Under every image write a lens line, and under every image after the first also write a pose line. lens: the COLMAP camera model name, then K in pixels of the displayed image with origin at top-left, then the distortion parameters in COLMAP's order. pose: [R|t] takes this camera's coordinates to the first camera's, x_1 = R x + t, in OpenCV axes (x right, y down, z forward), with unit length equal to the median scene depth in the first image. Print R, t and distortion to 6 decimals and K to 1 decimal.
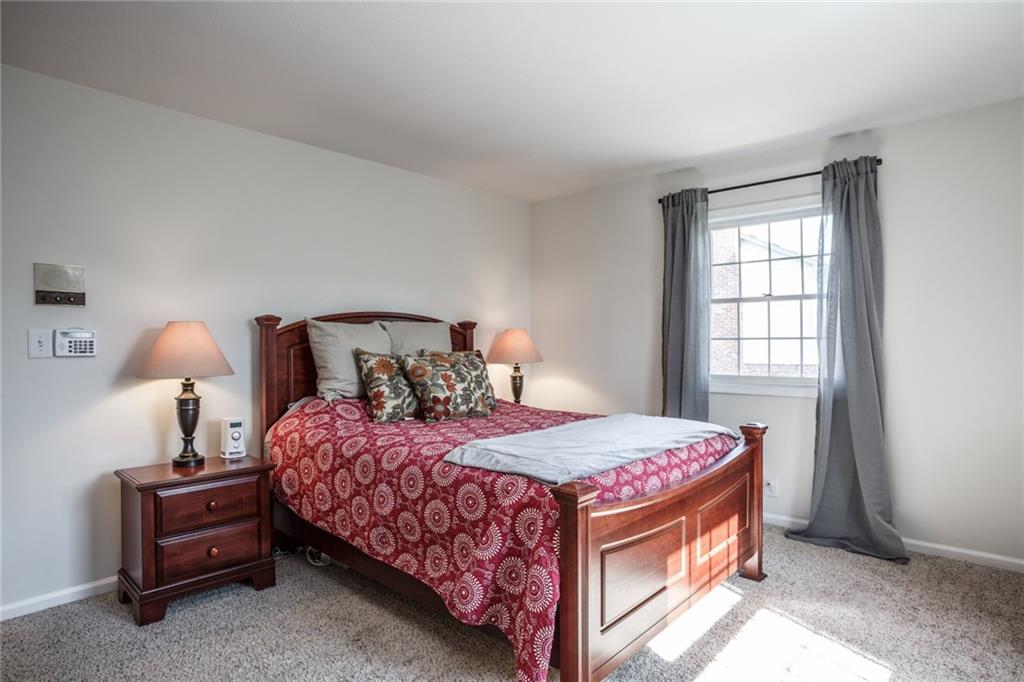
lens RADIAL K [[553.1, 0, 512.0], [0, 553.1, 341.0], [0, 0, 1]] dist [-0.076448, -0.000227]
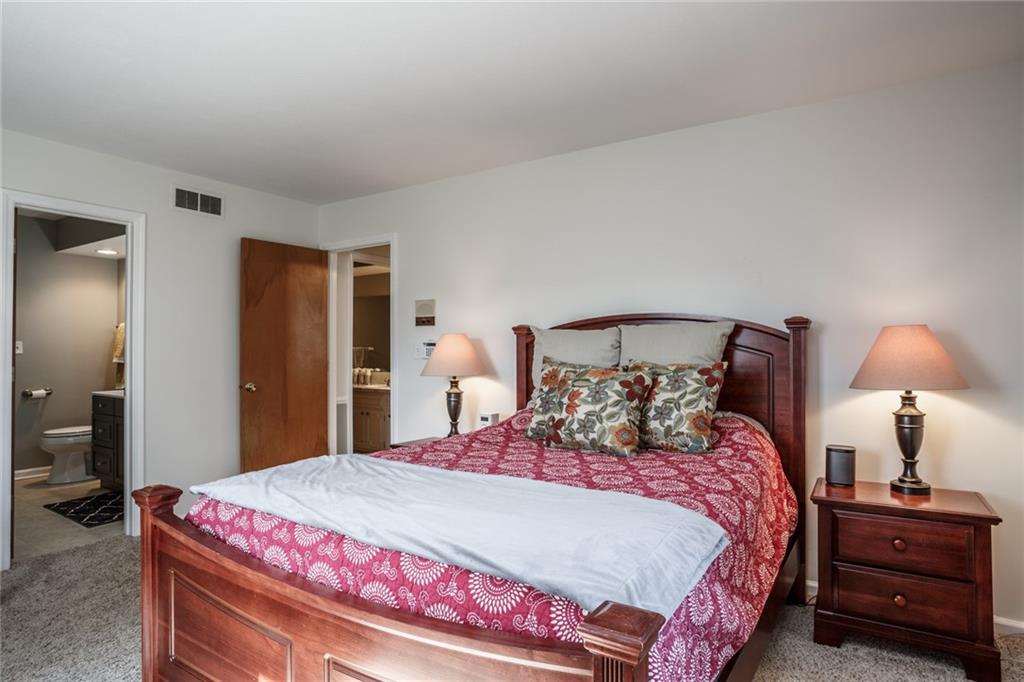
lens RADIAL K [[564.9, 0, 512.0], [0, 564.9, 341.0], [0, 0, 1]] dist [-0.028879, -0.000108]
pose [[0.126852, -0.015466, -0.991801, 0.629626], [0.002781, 0.999880, -0.015236, 0.002511], [0.991918, -0.000826, 0.126879, 0.777302]]
